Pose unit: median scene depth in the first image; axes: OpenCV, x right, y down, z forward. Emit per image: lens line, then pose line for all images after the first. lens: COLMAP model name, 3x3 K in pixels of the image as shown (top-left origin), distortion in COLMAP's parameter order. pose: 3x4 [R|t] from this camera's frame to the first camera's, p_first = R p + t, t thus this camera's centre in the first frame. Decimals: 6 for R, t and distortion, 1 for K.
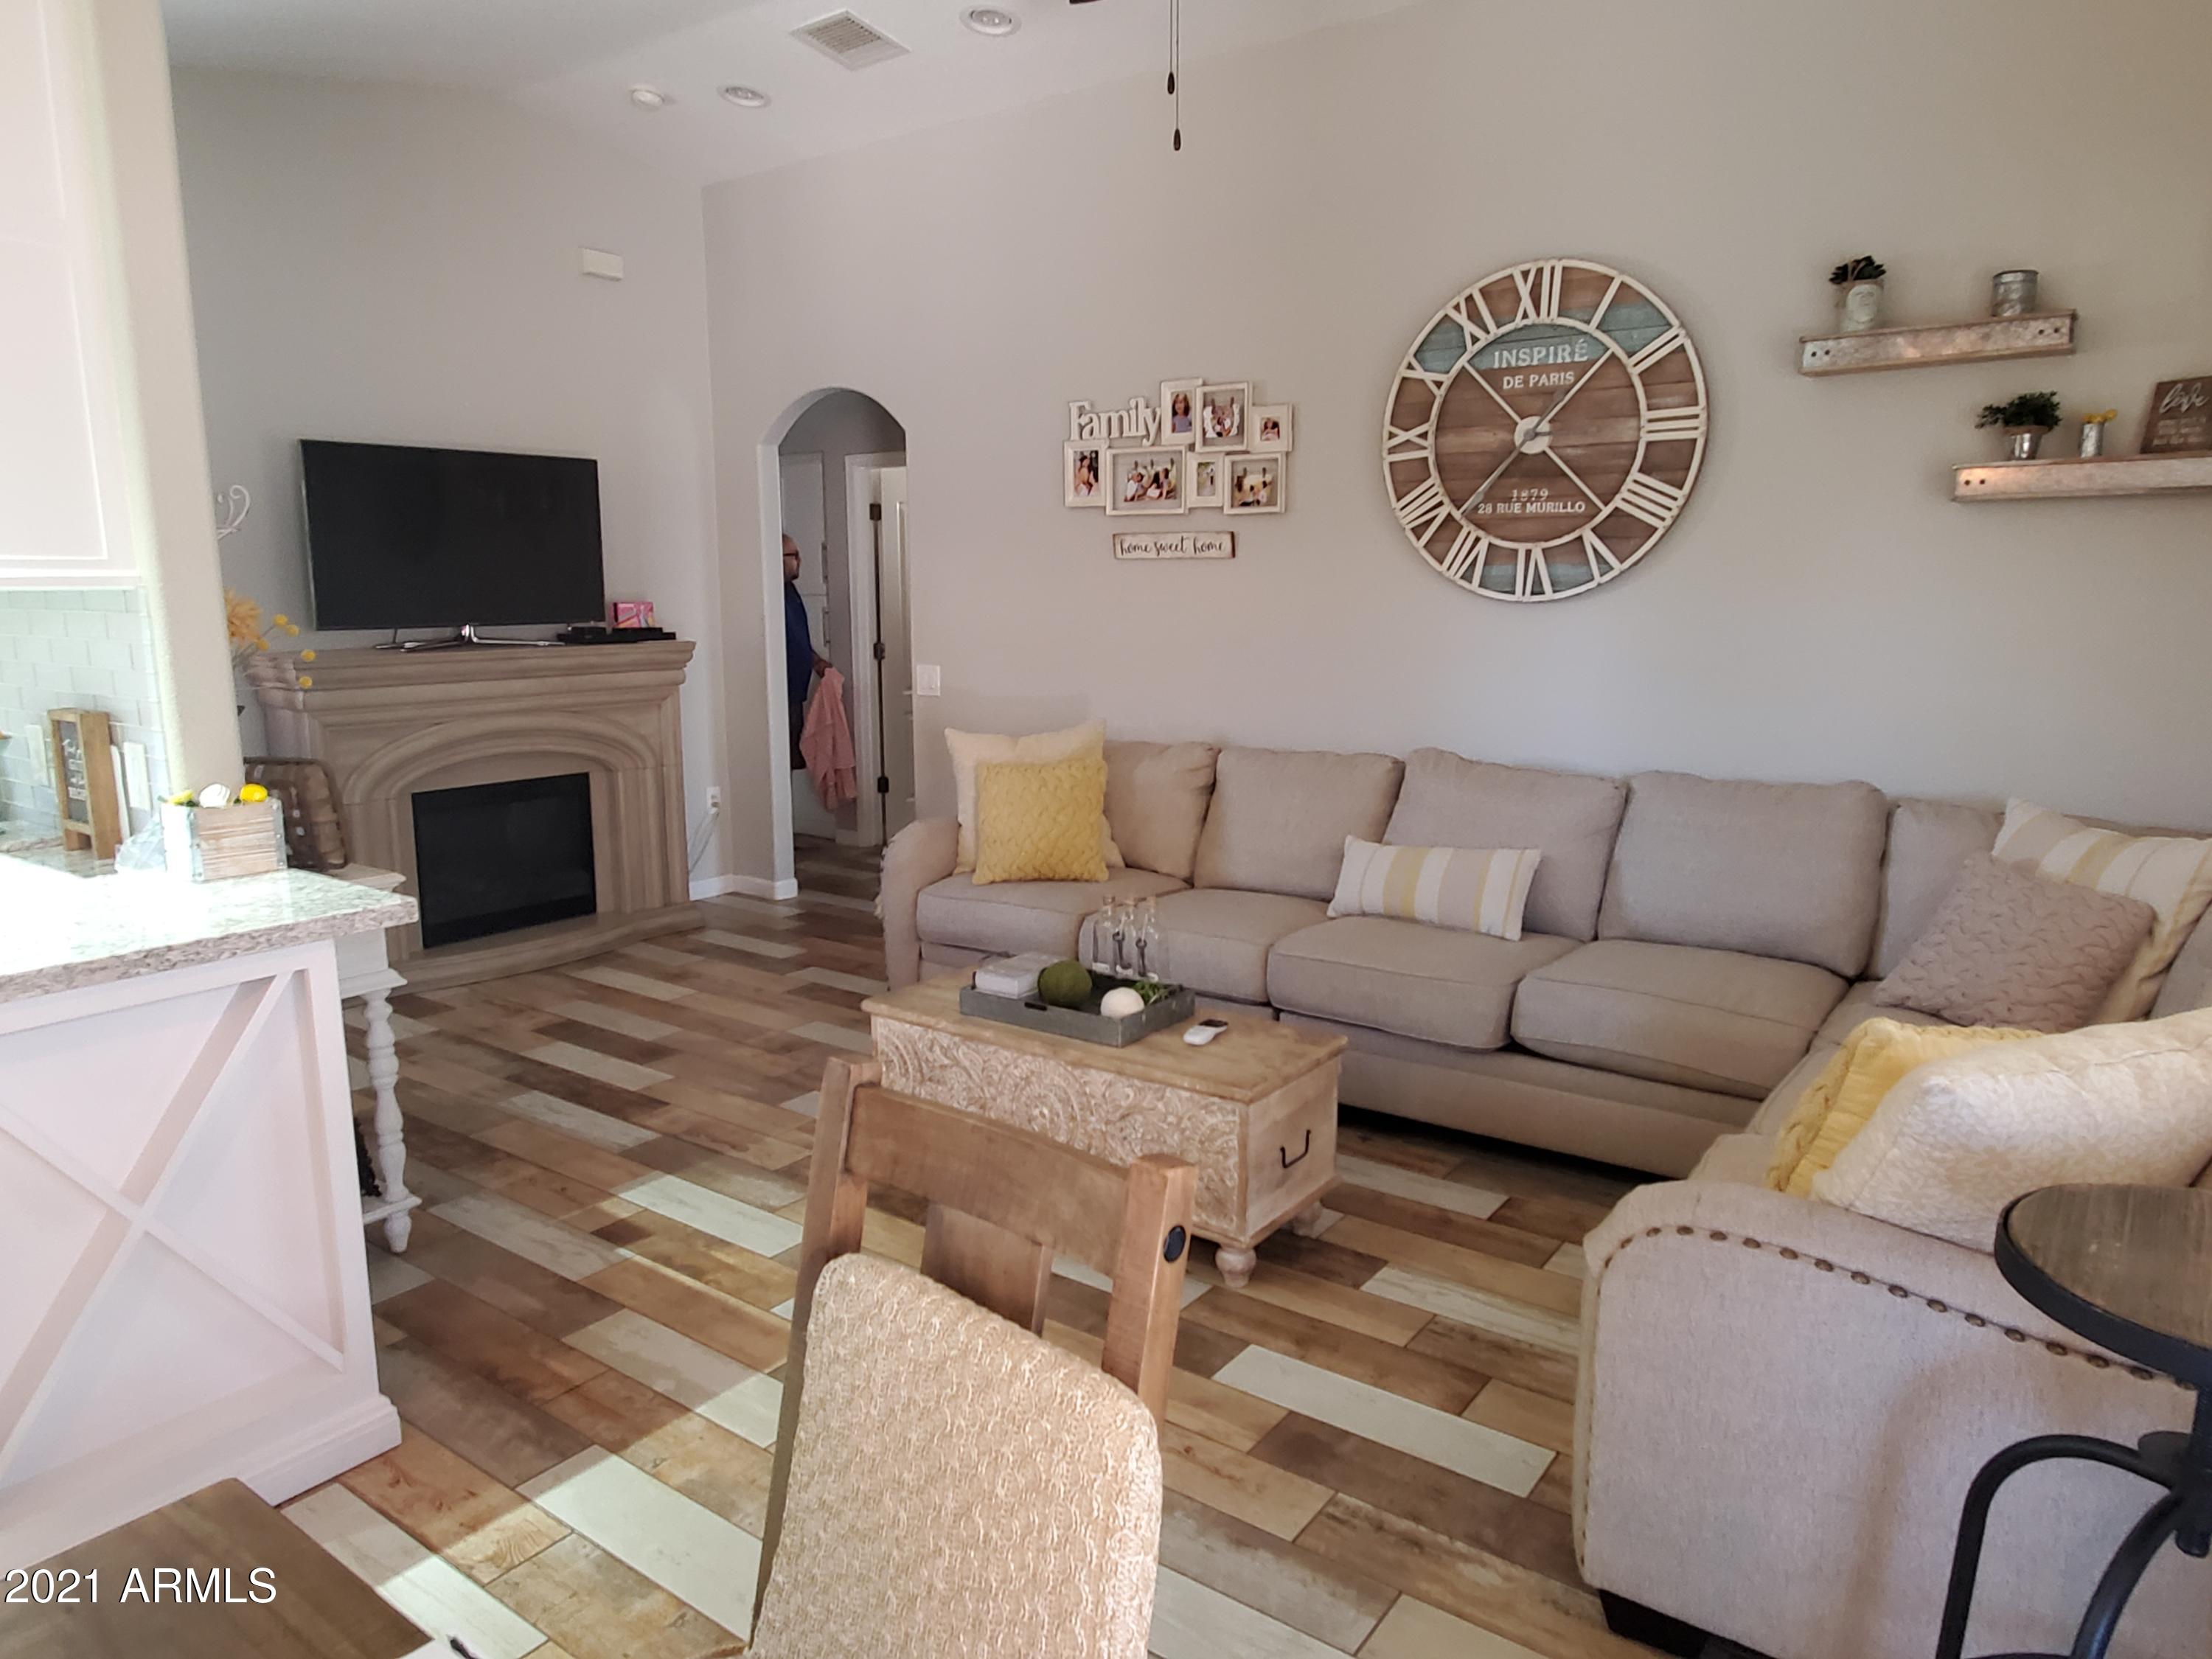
lens RADIAL K [[1438.3, 0, 1120.5], [0, 1438.3, 833.0], [0, 0, 1]] dist [-0.000642, 0.001004]
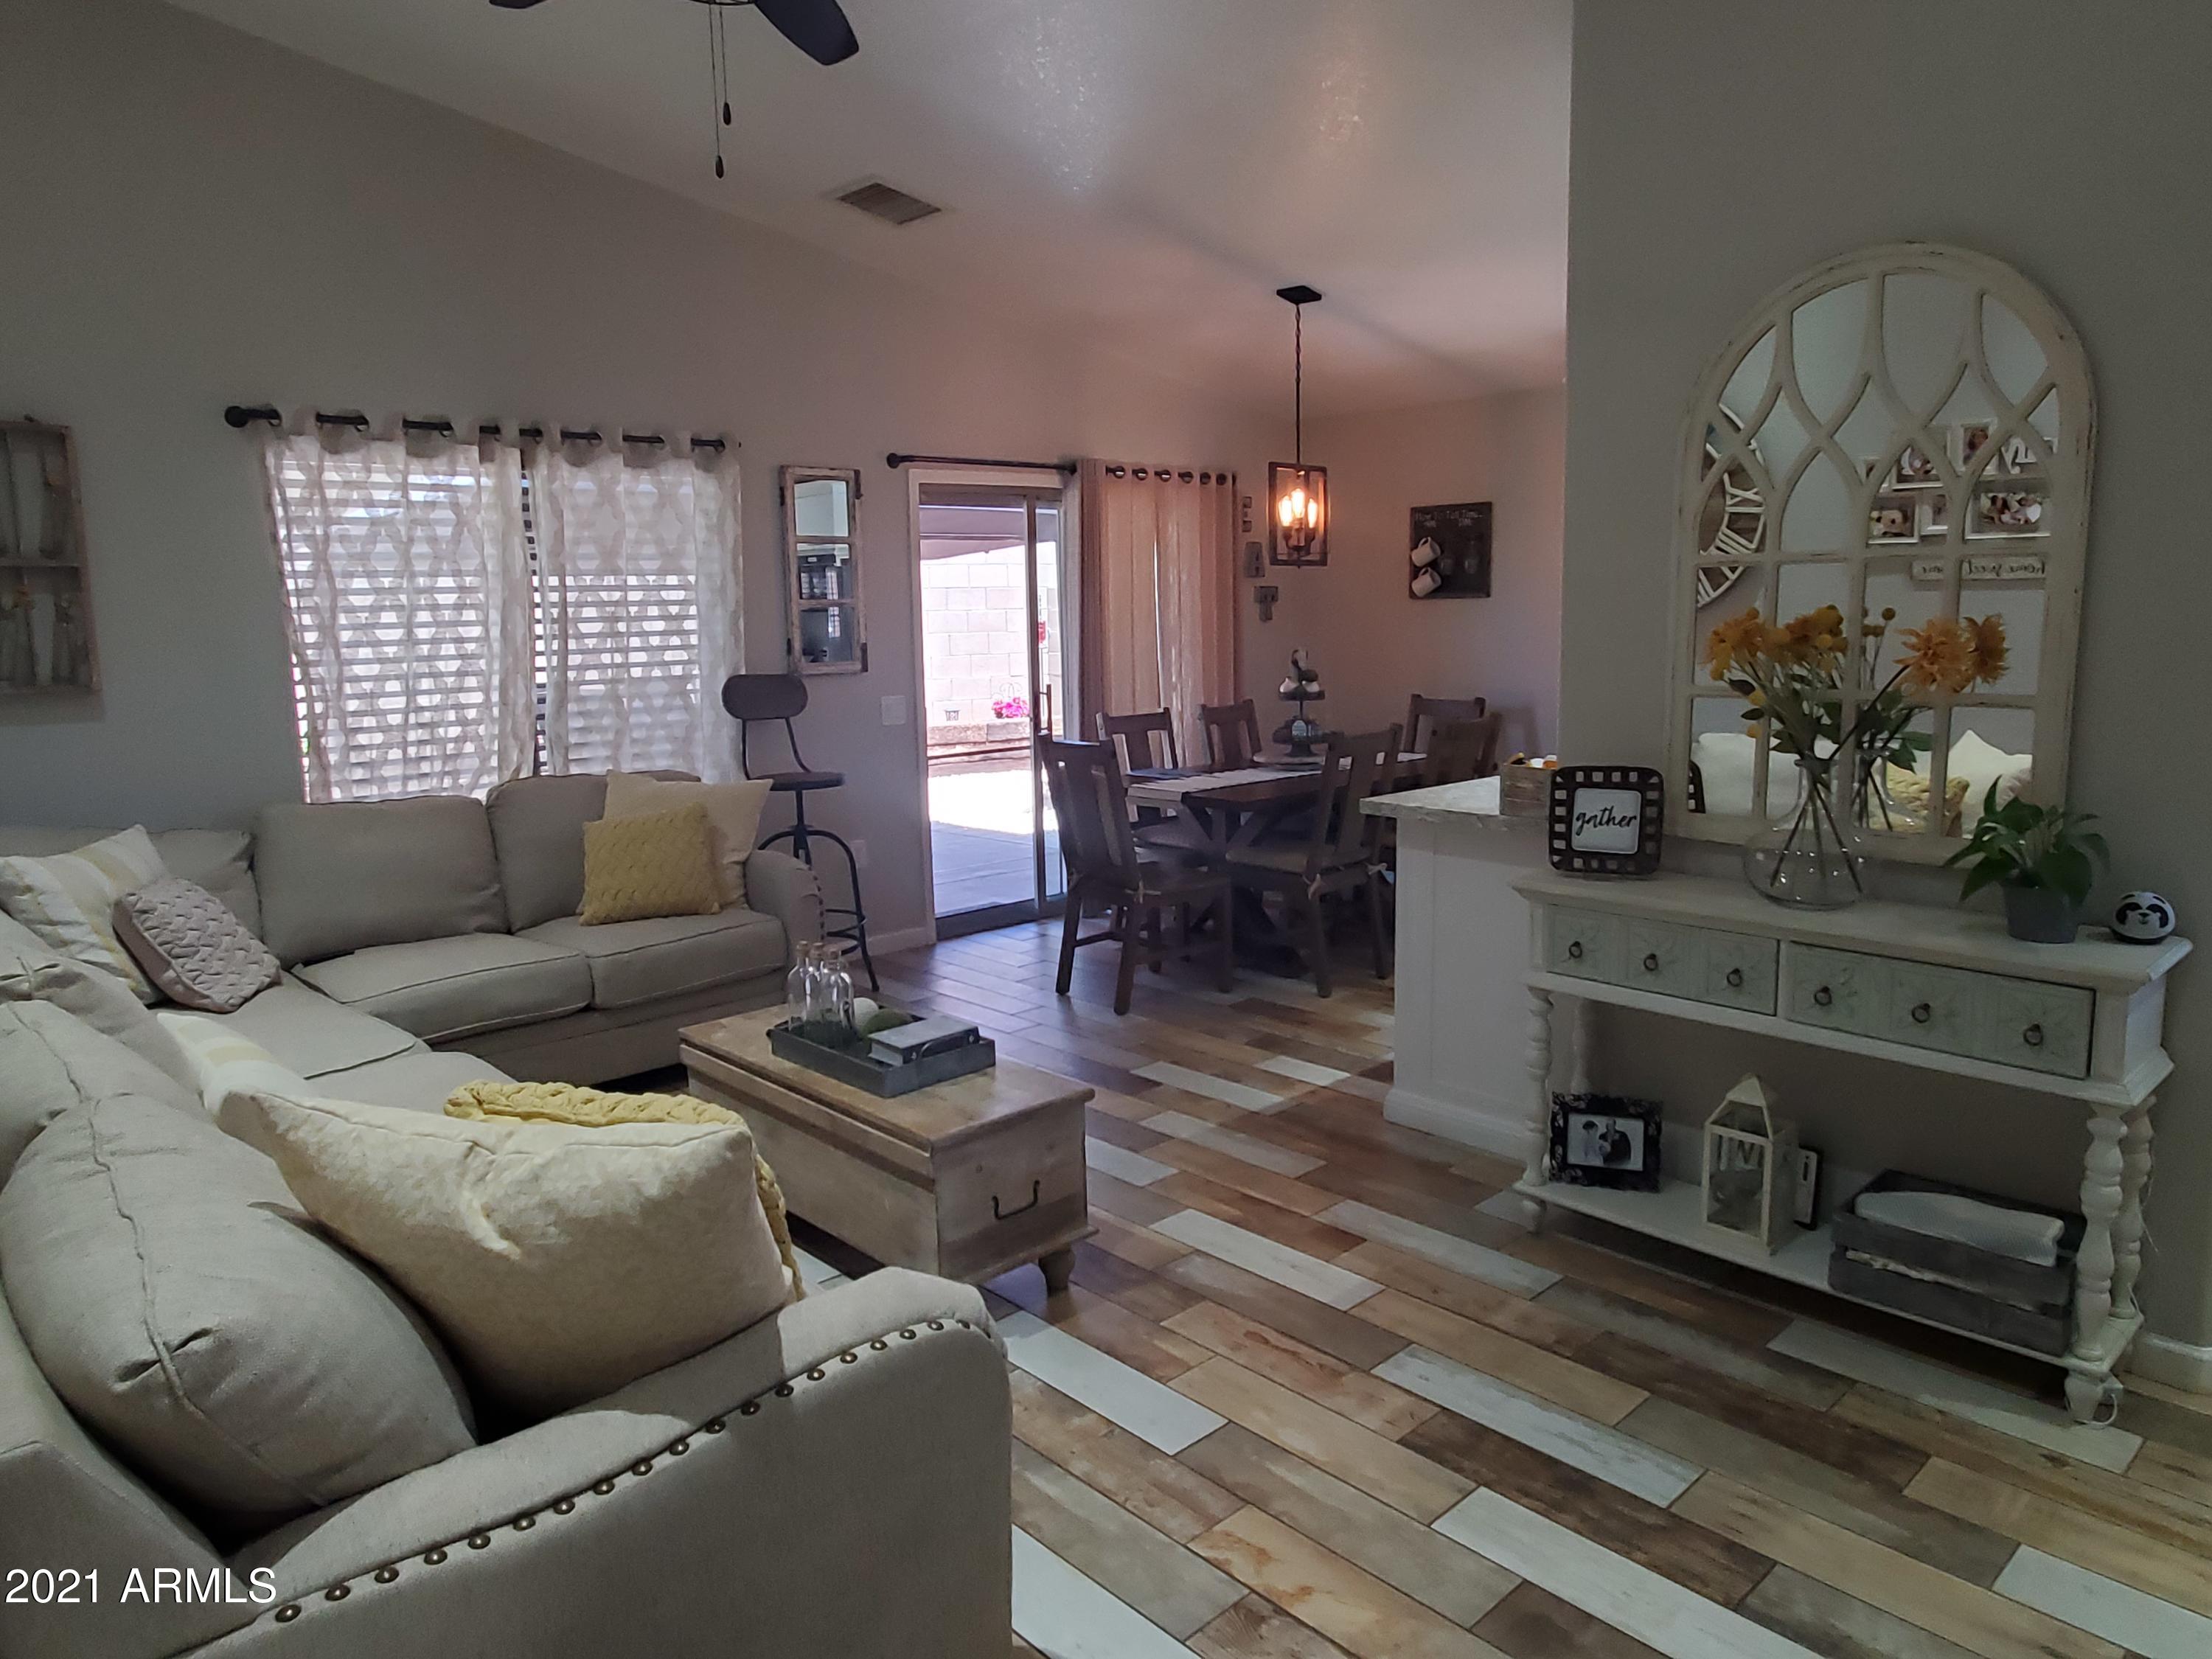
lens RADIAL K [[1438.3, 0, 1120.5], [0, 1438.3, 833.0], [0, 0, 1]] dist [-0.000642, 0.001004]
pose [[-0.981547, -0.007825, 0.191059, -0.287632], [0.055664, 0.944199, 0.324637, -0.252029], [-0.182938, 0.329282, -0.926341, 1.396217]]
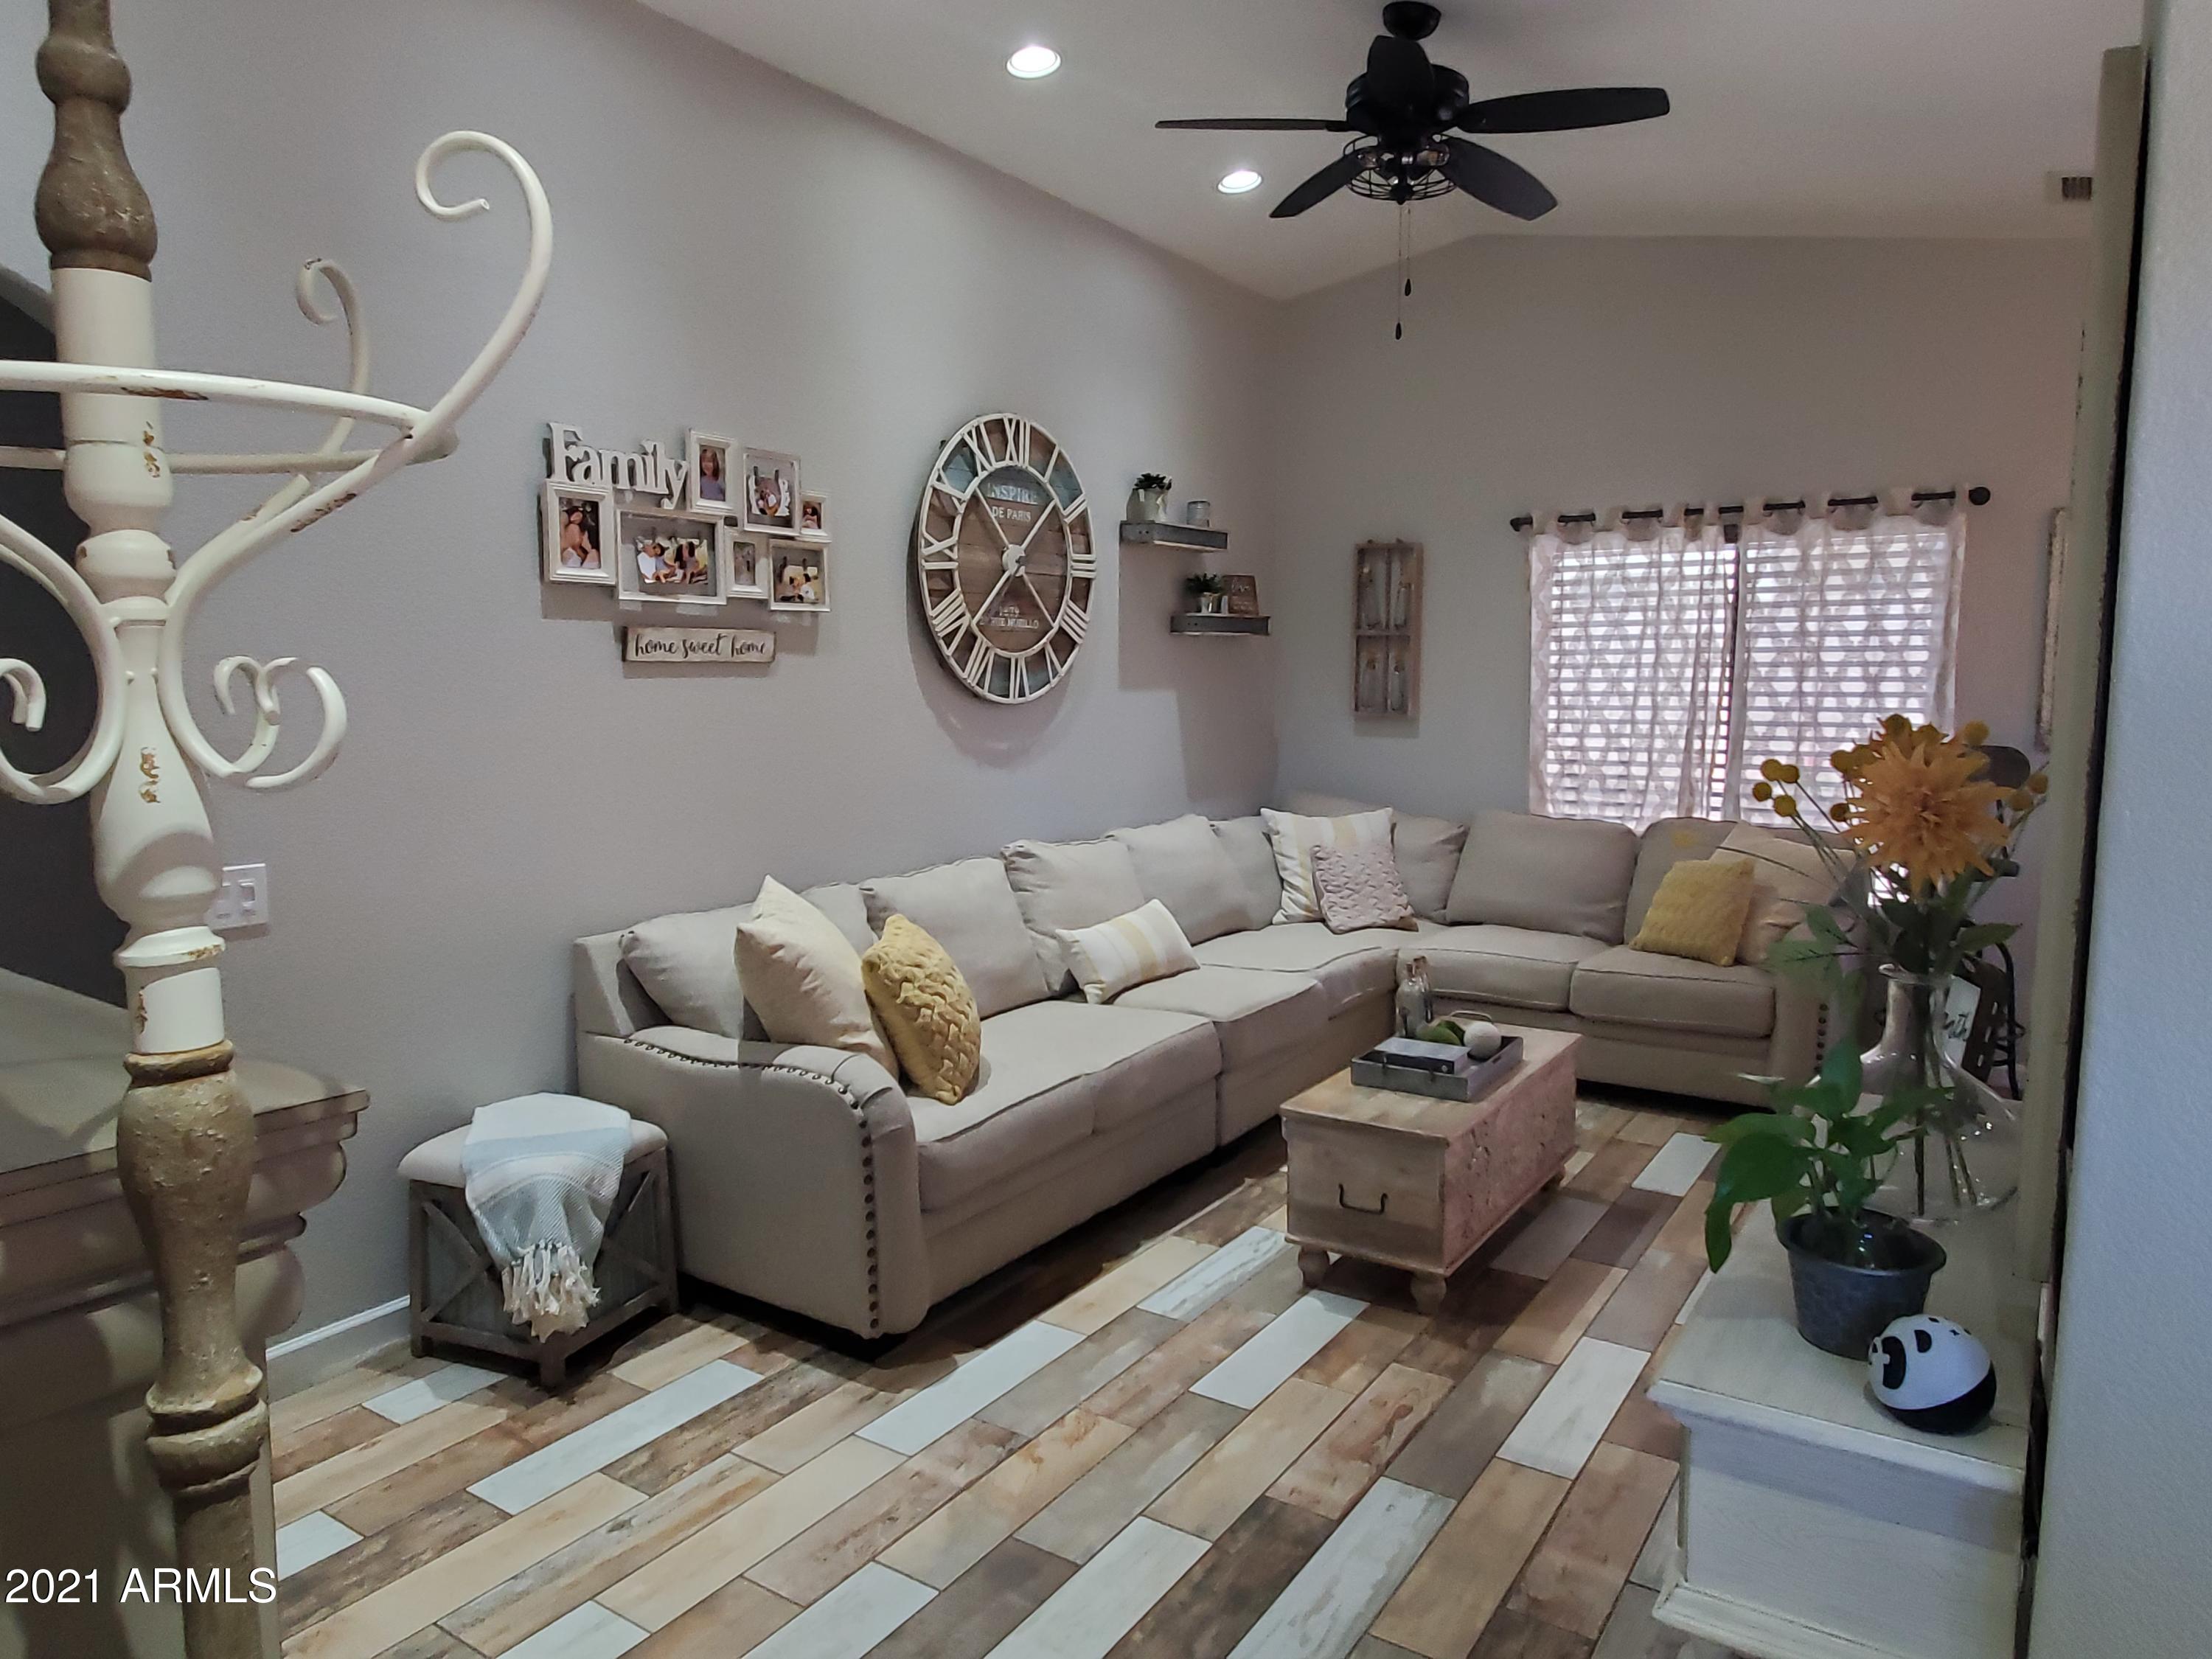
lens RADIAL K [[1438.3, 0, 1120.5], [0, 1438.3, 833.0], [0, 0, 1]] dist [-0.000642, 0.001004]
pose [[-0.039860, -0.110609, 0.993064, -0.848230], [0.177559, 0.977253, 0.115975, -0.174977], [-0.983303, 0.180950, -0.019314, 0.940949]]
